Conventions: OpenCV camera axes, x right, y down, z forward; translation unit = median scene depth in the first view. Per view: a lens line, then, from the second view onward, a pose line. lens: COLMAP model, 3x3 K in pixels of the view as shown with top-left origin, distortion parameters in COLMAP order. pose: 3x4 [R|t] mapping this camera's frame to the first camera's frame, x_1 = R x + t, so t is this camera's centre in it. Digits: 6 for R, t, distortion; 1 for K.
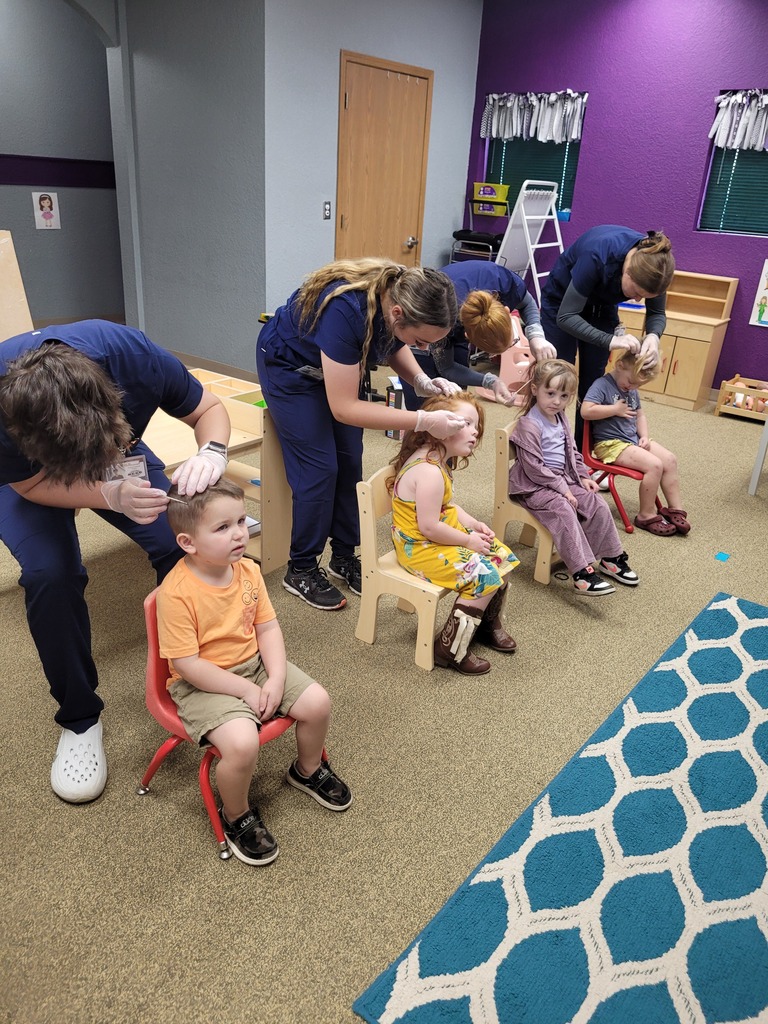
lens RADIAL K [[758.3, 0, 386.0], [0, 758.3, 505.7], [0, 0, 1]] dist [0.038718, -0.032626]
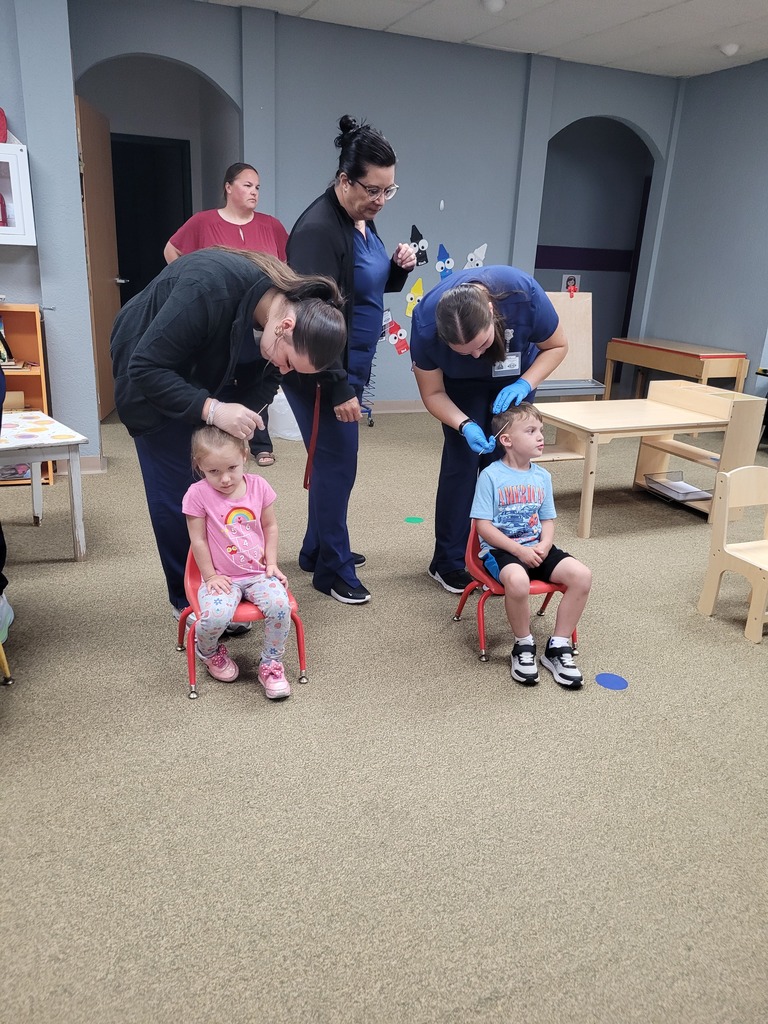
lens RADIAL K [[758.3, 0, 391.5], [0, 758.3, 516.7], [0, 0, 1]] dist [0.038718, -0.032626]
pose [[0.868418, 0.148679, -0.473017, -0.059641], [-0.194859, 0.979564, -0.049848, 0.129401], [0.455939, 0.135461, 0.879642, -0.239028]]
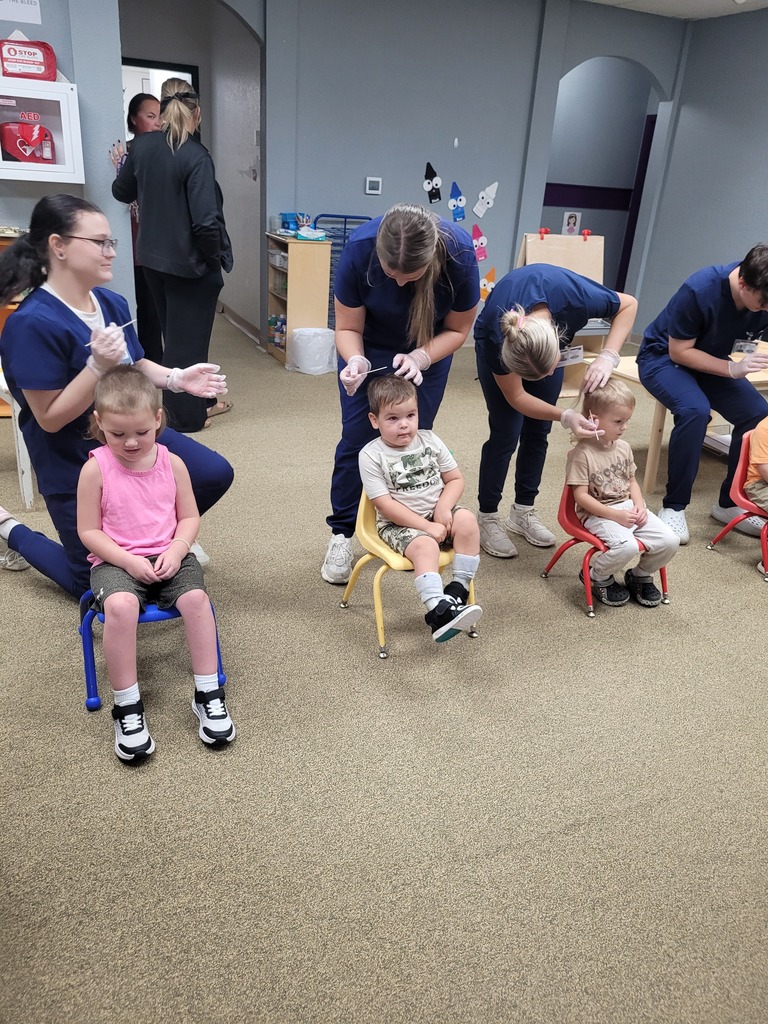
lens RADIAL K [[758.3, 0, 398.9], [0, 758.3, 507.5], [0, 0, 1]] dist [0.038718, -0.032626]
pose [[0.886655, 0.189797, -0.421688, -0.083492], [-0.200740, 0.979465, 0.018764, 0.142953], [0.416590, 0.068013, 0.906547, -0.323020]]
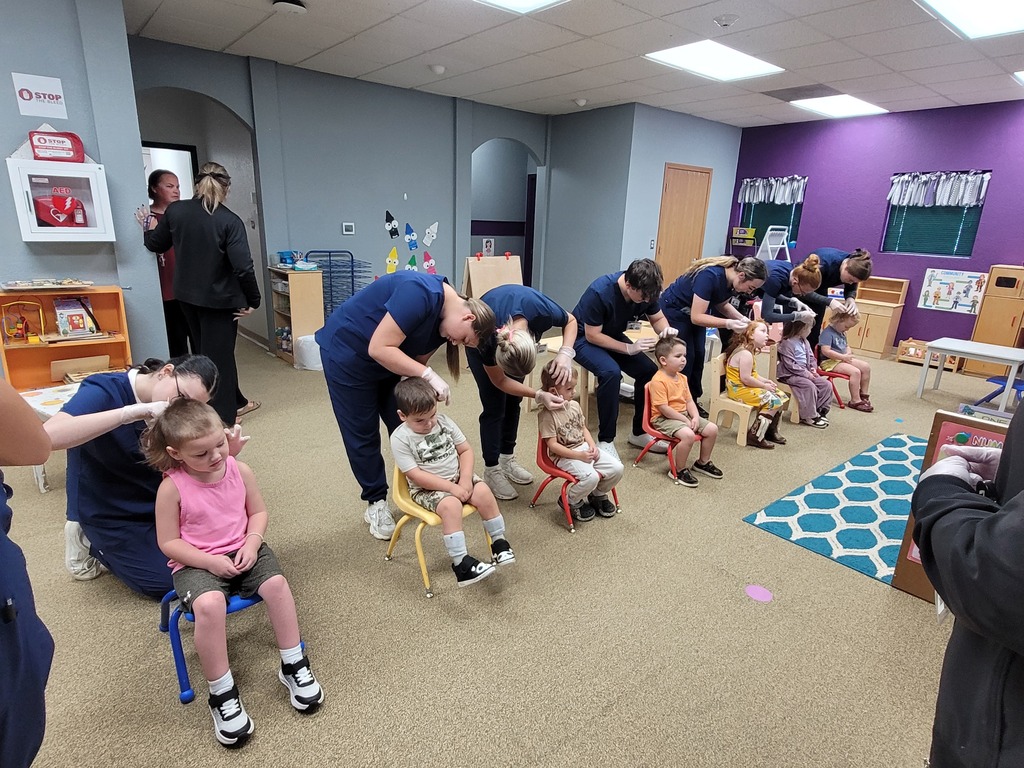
lens RADIAL K [[554.8, 0, 505.3], [0, 554.8, 383.9], [0, 0, 1]] dist [0.014168, -0.008533]
pose [[0.976481, 0.036563, -0.212482, -0.128827], [-0.063413, 0.990630, -0.120958, 0.128868], [0.206069, 0.131587, 0.969650, -0.324004]]
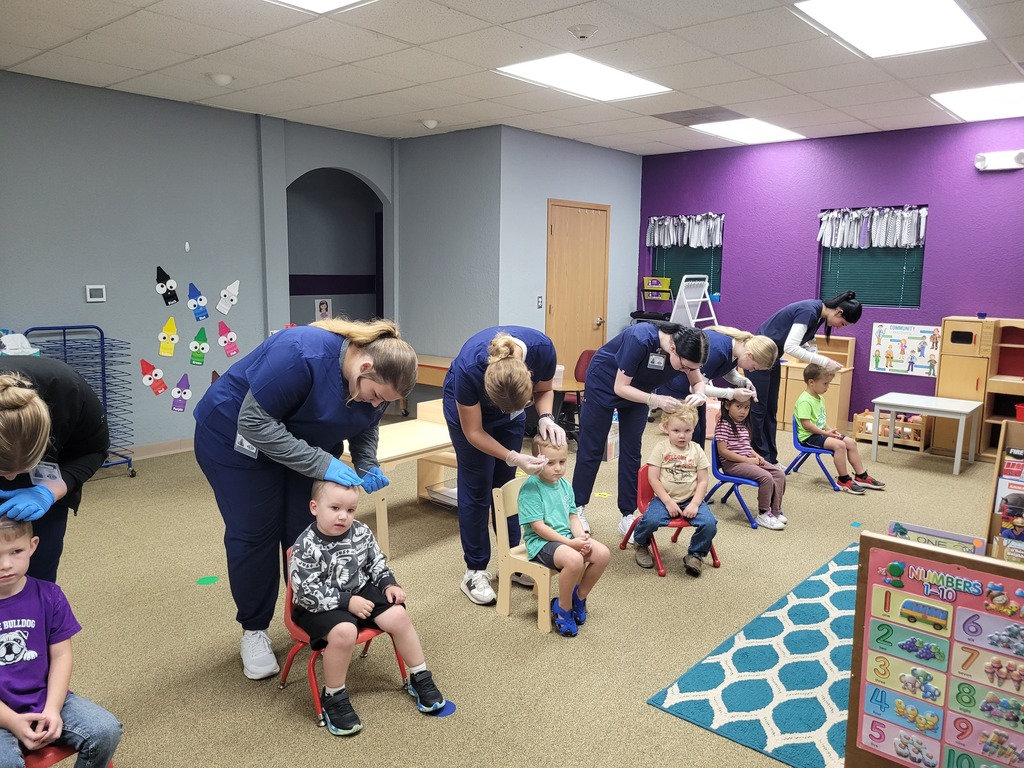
lens RADIAL K [[758.3, 0, 507.5], [0, 758.3, 374.1], [0, 0, 1]] dist [0.038718, -0.032626]
pose [[0.997890, -0.038646, -0.052171, -0.070817], [0.023426, 0.963738, -0.265819, 0.101044], [0.060552, 0.264036, 0.962610, -0.289737]]
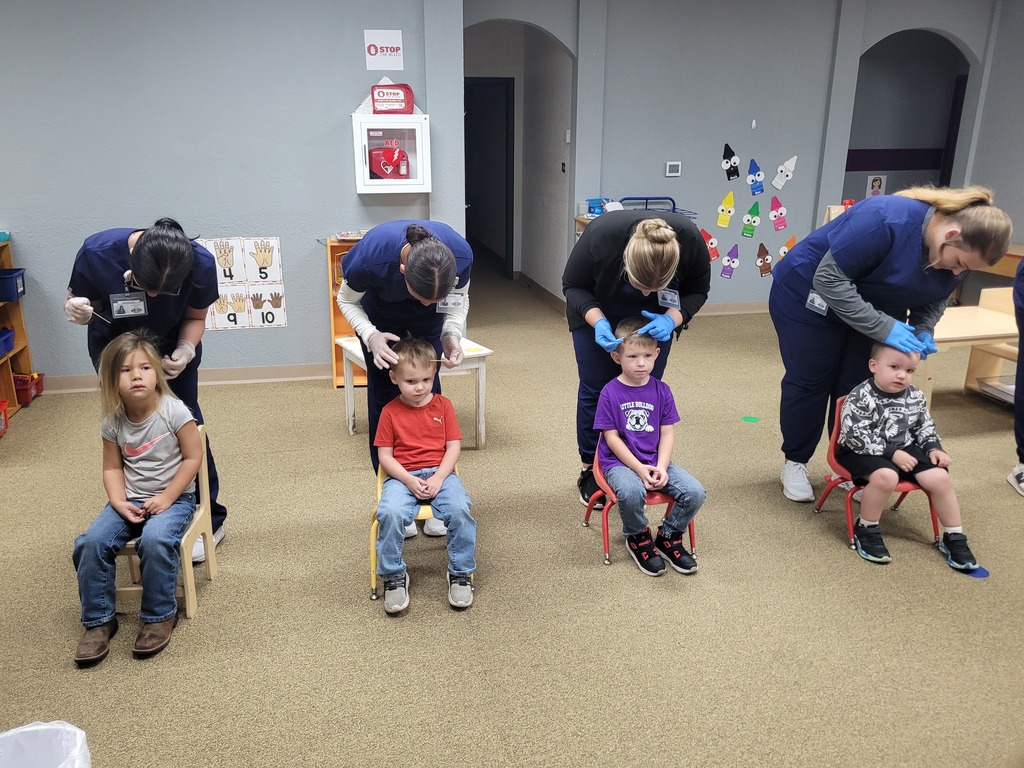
lens RADIAL K [[758.3, 0, 500.7], [0, 758.3, 369.8], [0, 0, 1]] dist [0.038718, -0.032626]
pose [[0.757114, 0.129200, -0.640380, -0.074498], [-0.213818, 0.975265, -0.056030, 0.143293], [0.617301, 0.179345, 0.766012, -0.389657]]
